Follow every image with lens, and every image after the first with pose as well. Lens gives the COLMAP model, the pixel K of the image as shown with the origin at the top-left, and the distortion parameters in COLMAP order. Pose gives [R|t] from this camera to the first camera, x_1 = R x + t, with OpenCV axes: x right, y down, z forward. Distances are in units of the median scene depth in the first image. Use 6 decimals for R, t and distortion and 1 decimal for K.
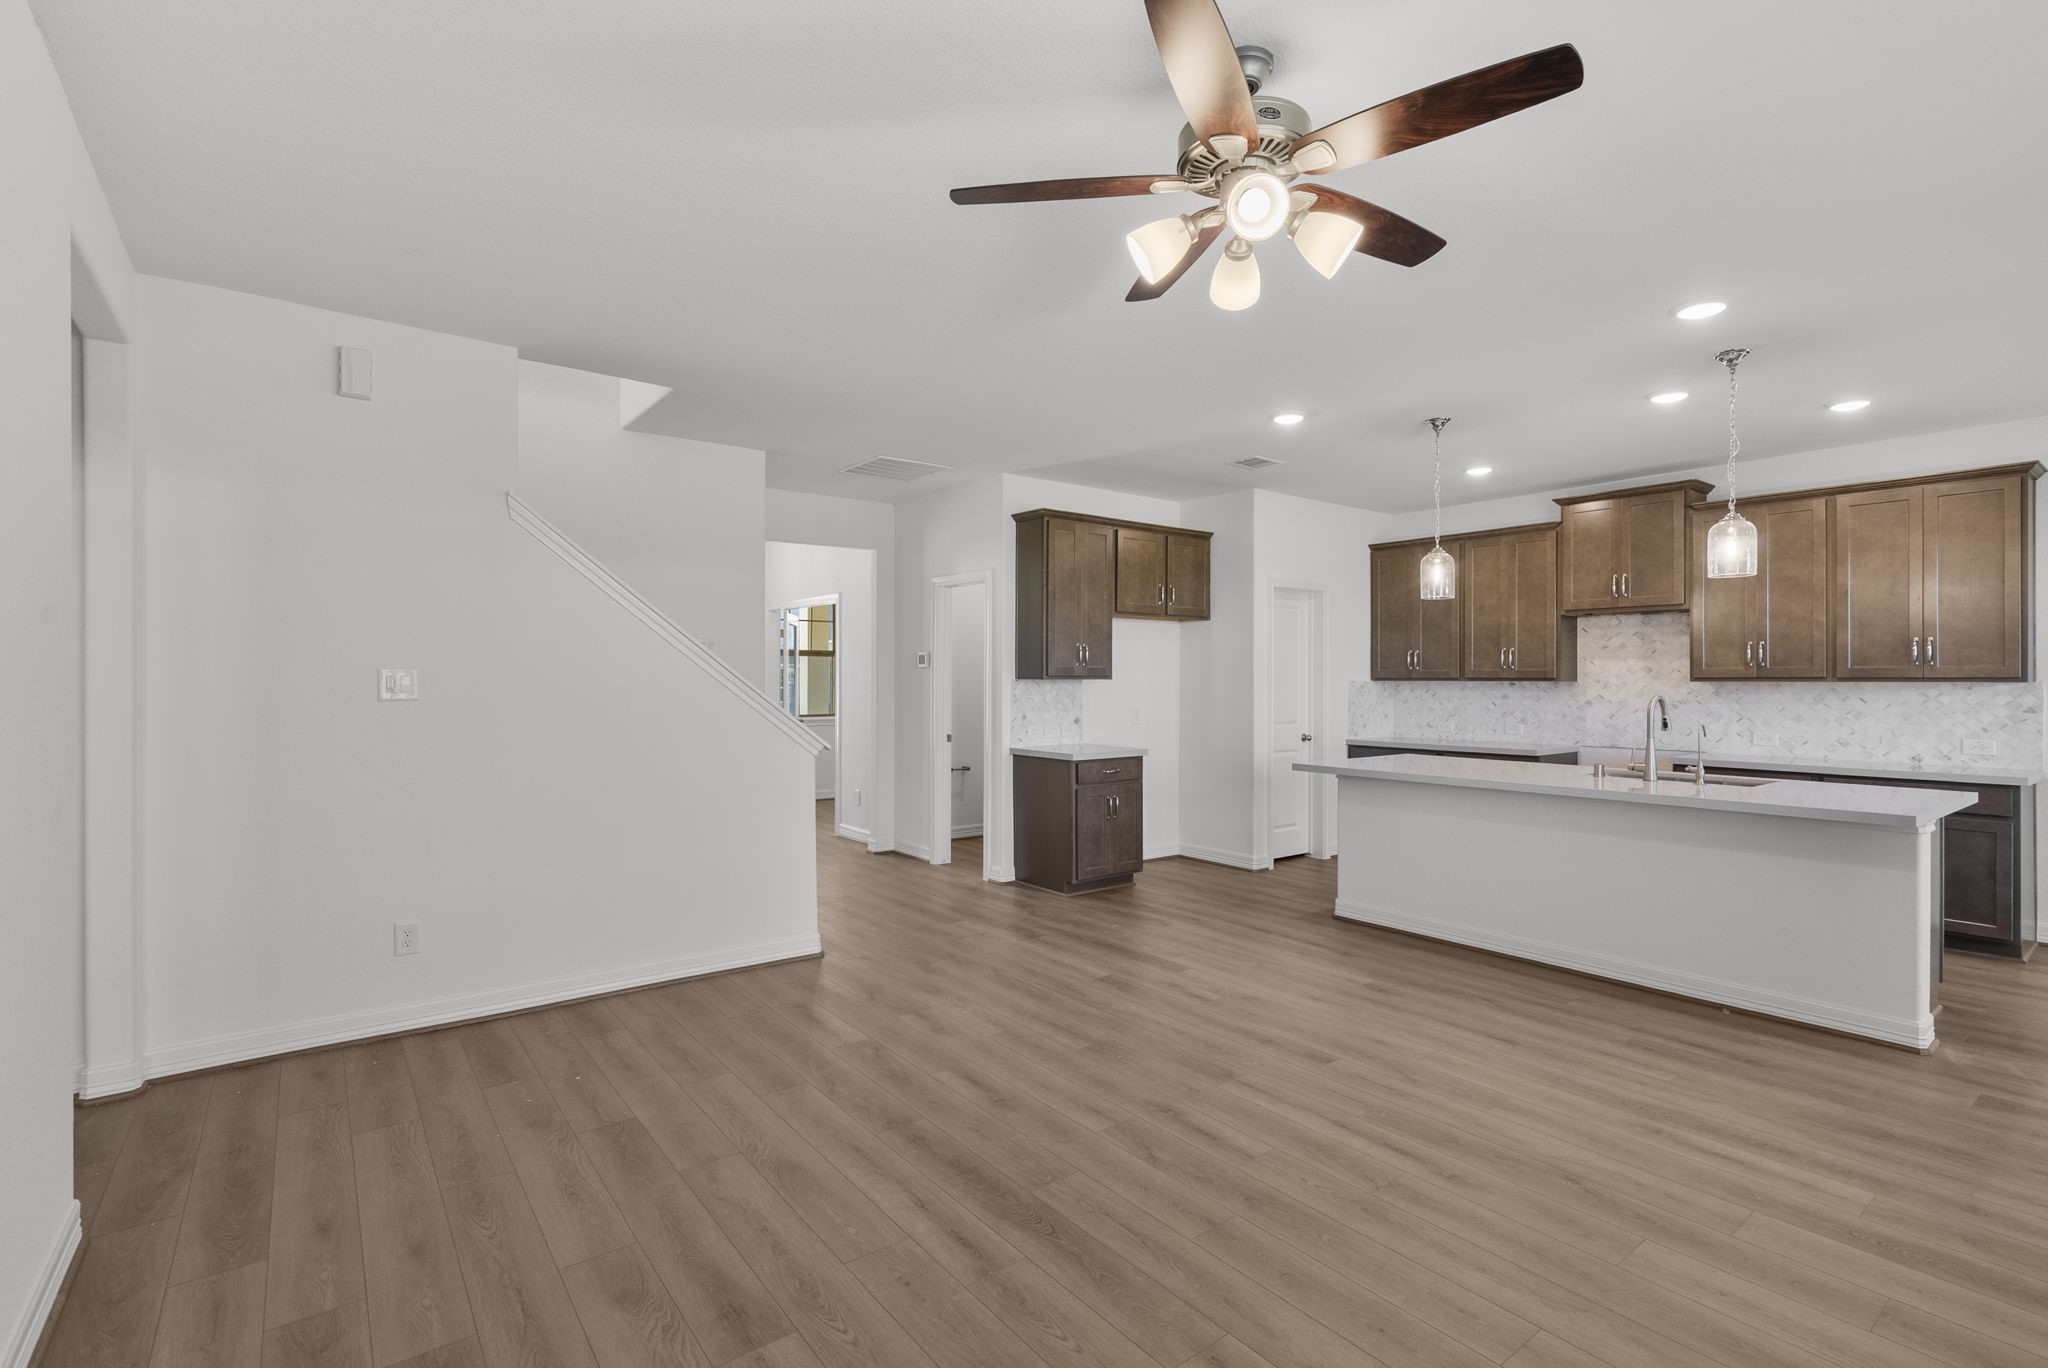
lens RADIAL K [[946.6, 0, 1024.0], [0, 946.6, 684.0], [0, 0, 1]] dist [-0.001381, -0.000197]
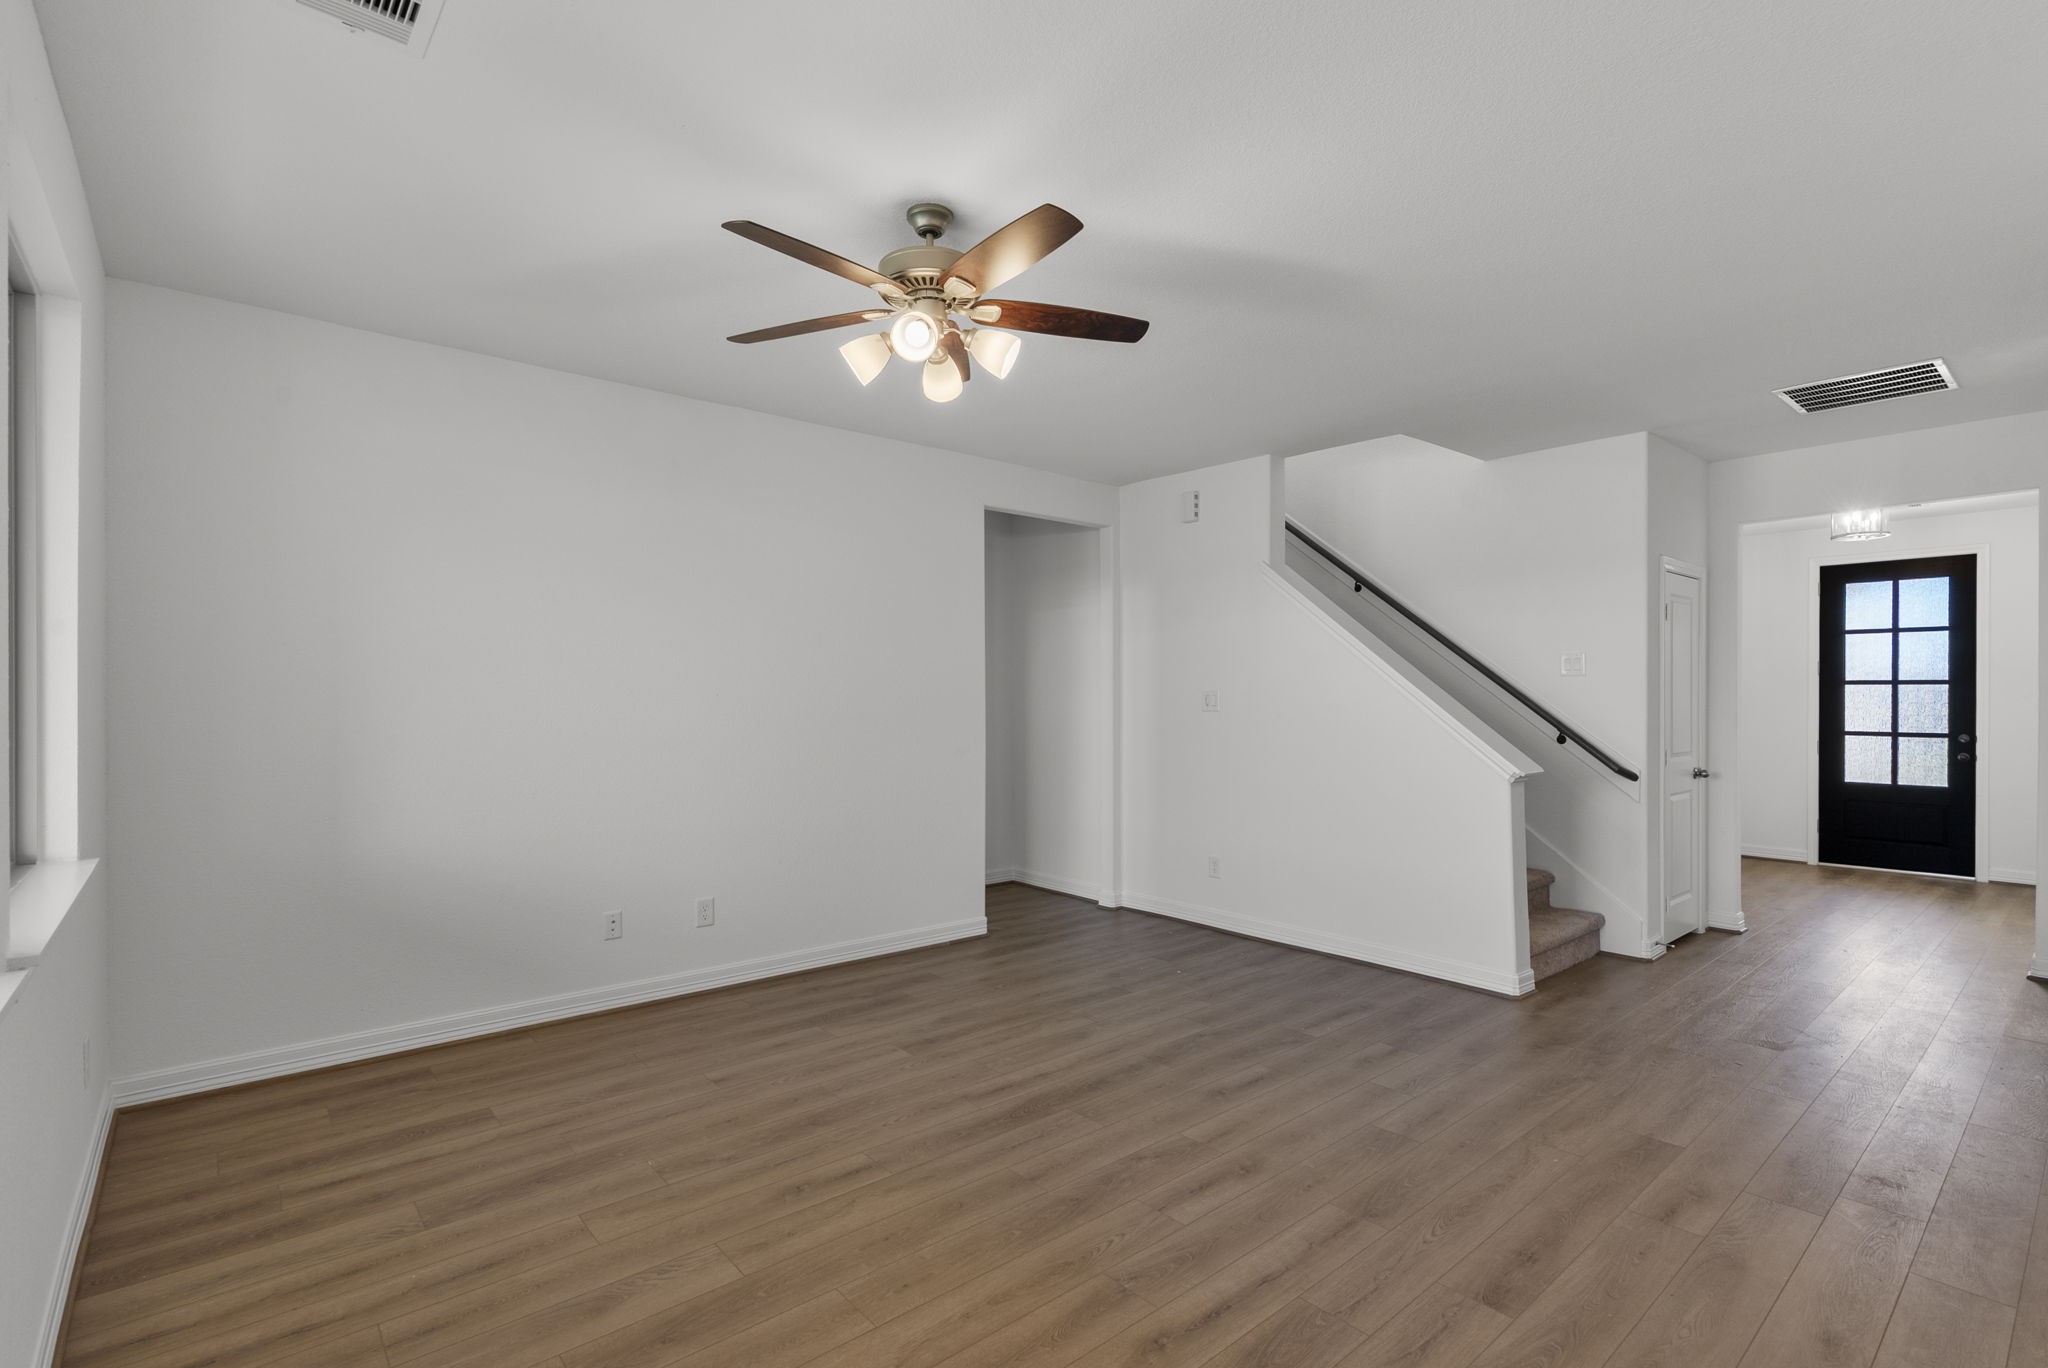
lens RADIAL K [[946.6, 0, 1024.0], [0, 946.6, 684.0], [0, 0, 1]] dist [-0.001381, -0.000197]
pose [[0.055400, -0.013610, -0.998371, 0.867926], [-0.006605, 0.999880, -0.013997, -0.005339], [0.998442, 0.007370, 0.055303, 0.596872]]
